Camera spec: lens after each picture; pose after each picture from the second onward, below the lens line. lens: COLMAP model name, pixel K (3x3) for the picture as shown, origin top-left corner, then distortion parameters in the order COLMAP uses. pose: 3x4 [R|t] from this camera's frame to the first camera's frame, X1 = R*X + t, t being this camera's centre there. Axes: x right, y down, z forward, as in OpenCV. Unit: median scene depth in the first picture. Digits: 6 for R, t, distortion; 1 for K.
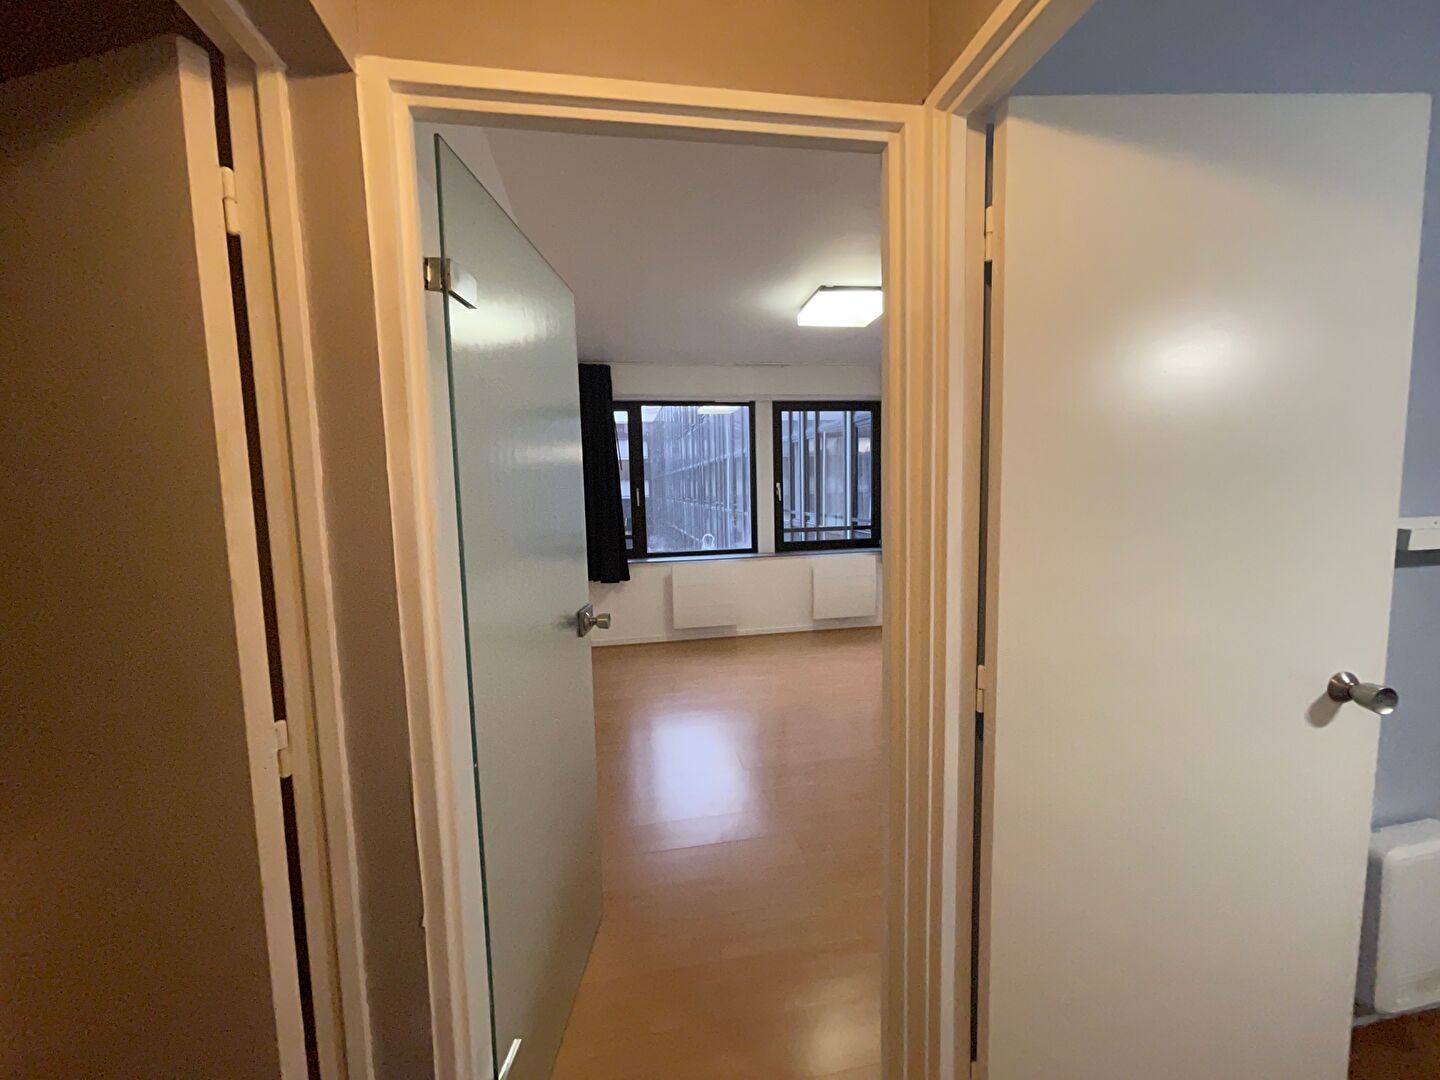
lens RADIAL K [[585.3, 0, 718.4], [0, 585.3, 540.0], [0, 0, 1]] dist [0.001148, 0.000035]
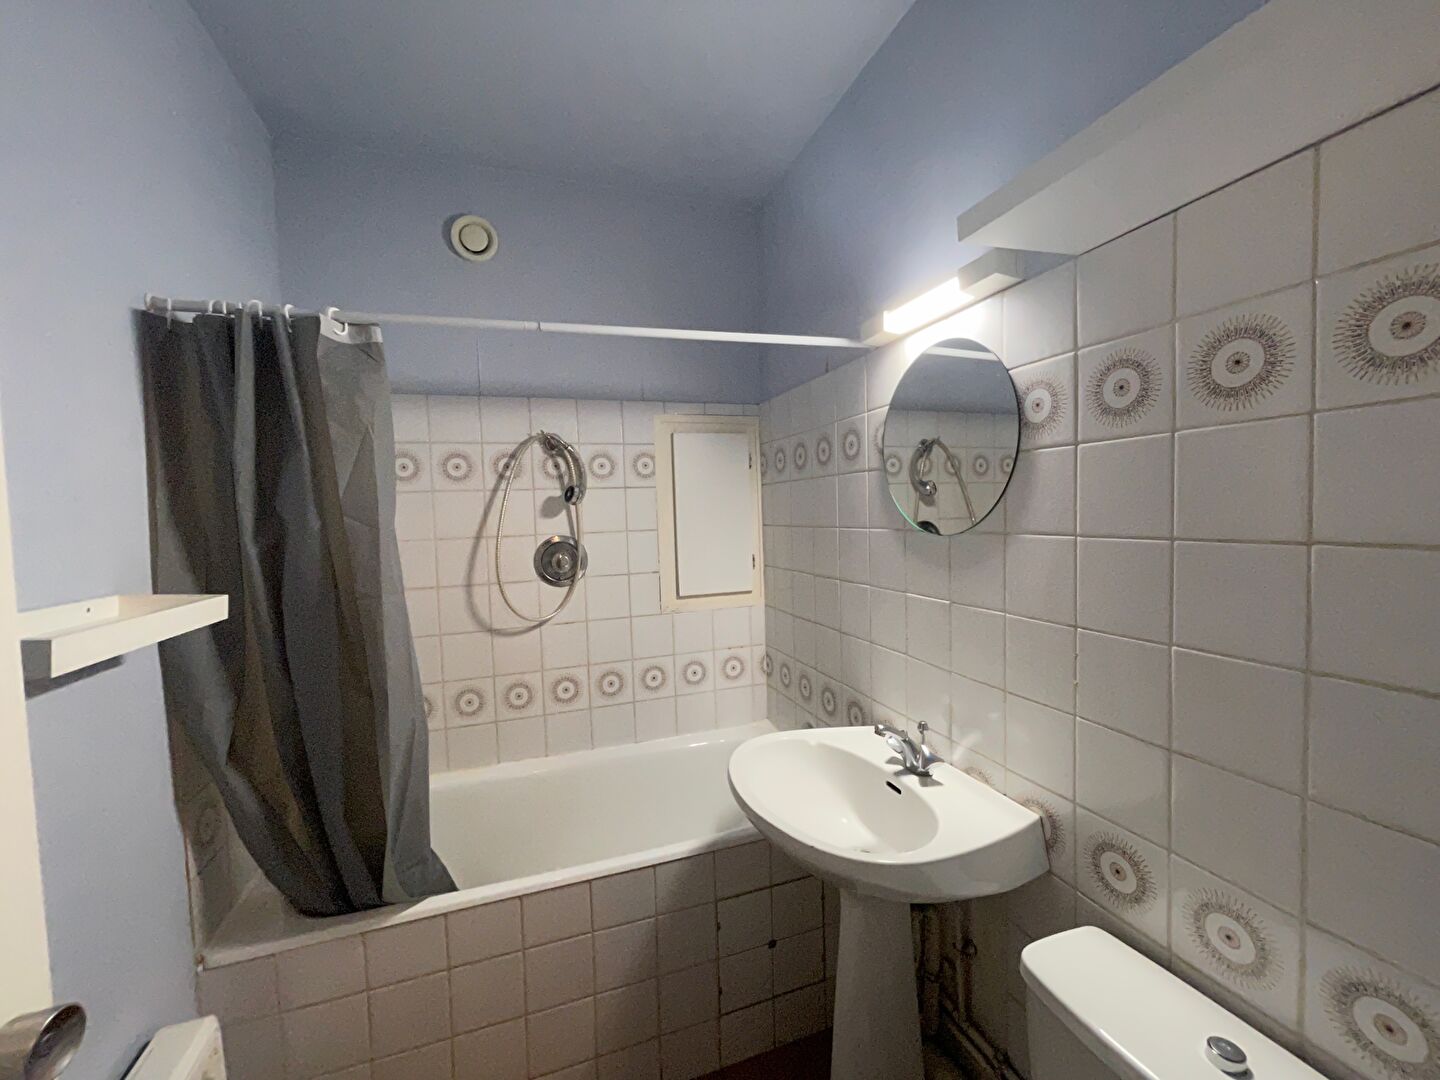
lens RADIAL K [[585.3, 0, 720.5], [0, 585.3, 538.8], [0, 0, 1]] dist [0.001148, 0.000035]
pose [[-0.174140, -0.015647, 0.984597, 0.282552], [0.119388, 0.992162, 0.036883, -0.022880], [-0.977457, 0.123972, -0.170907, 0.246715]]
